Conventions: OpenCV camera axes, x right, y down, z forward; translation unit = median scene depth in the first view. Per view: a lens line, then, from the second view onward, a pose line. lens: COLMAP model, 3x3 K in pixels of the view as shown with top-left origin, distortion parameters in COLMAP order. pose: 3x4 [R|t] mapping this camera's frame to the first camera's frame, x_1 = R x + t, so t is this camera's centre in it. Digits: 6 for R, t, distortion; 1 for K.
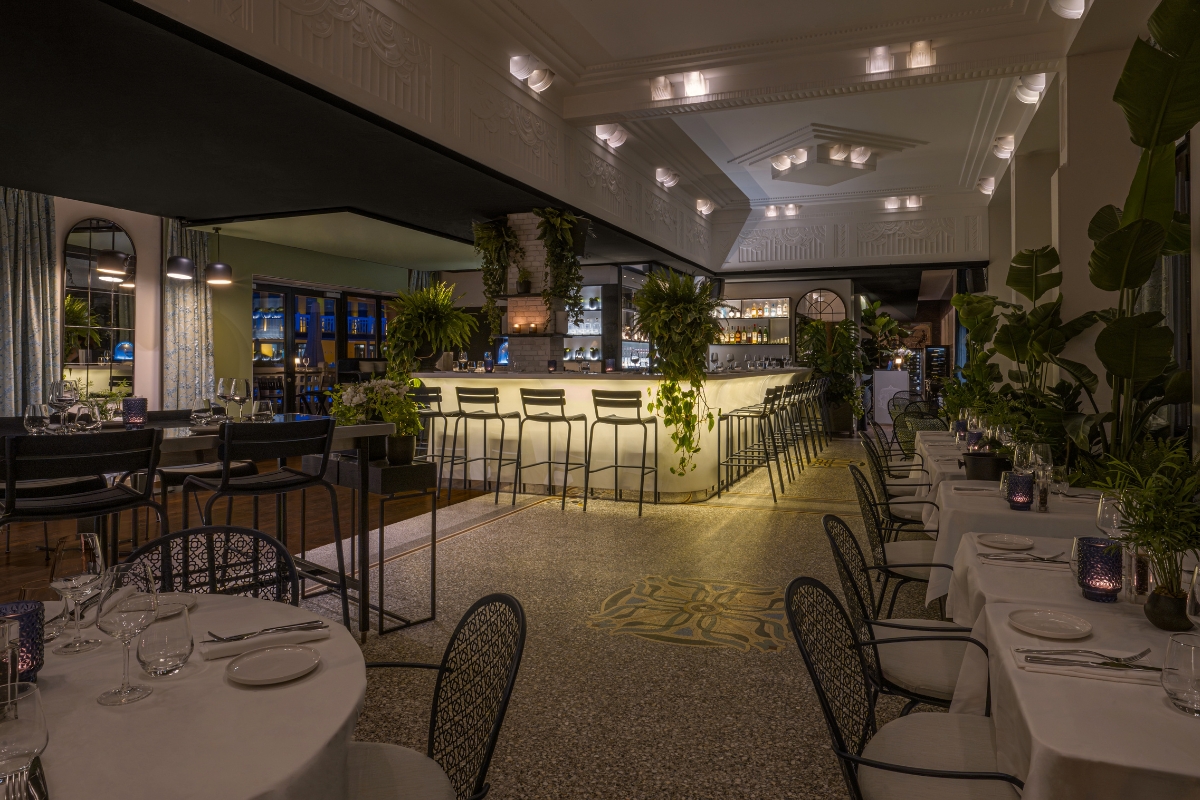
lens RADIAL K [[778.6, 0, 600.0], [0, 778.6, 400.0], [0, 0, 1]] dist [0.002927, 0.000513]
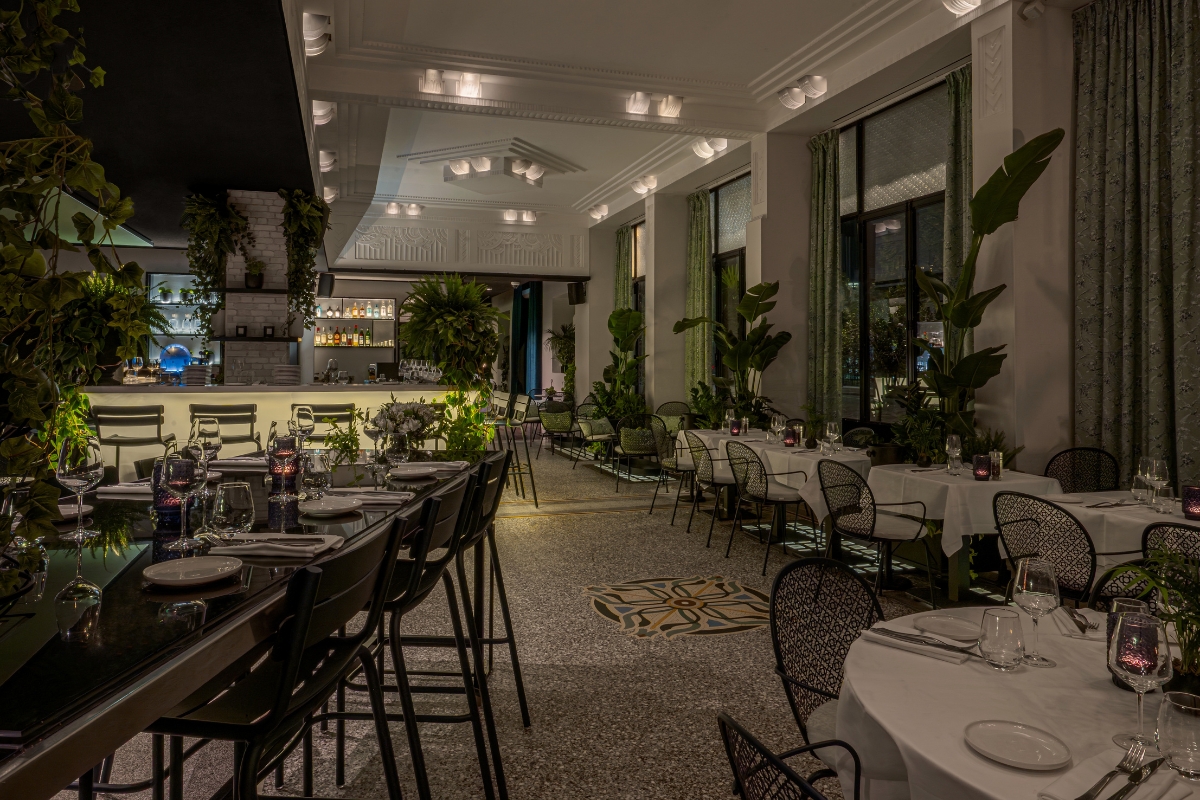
lens RADIAL K [[831.8, 0, 600.9], [0, 831.8, 380.9], [0, 0, 1]] dist [0.006467, 0.001443]
pose [[0.778843, -0.014240, 0.627057, -0.309294], [0.029833, 0.999452, -0.014358, -0.012861], [-0.626509, 0.029890, 0.778841, 0.074112]]
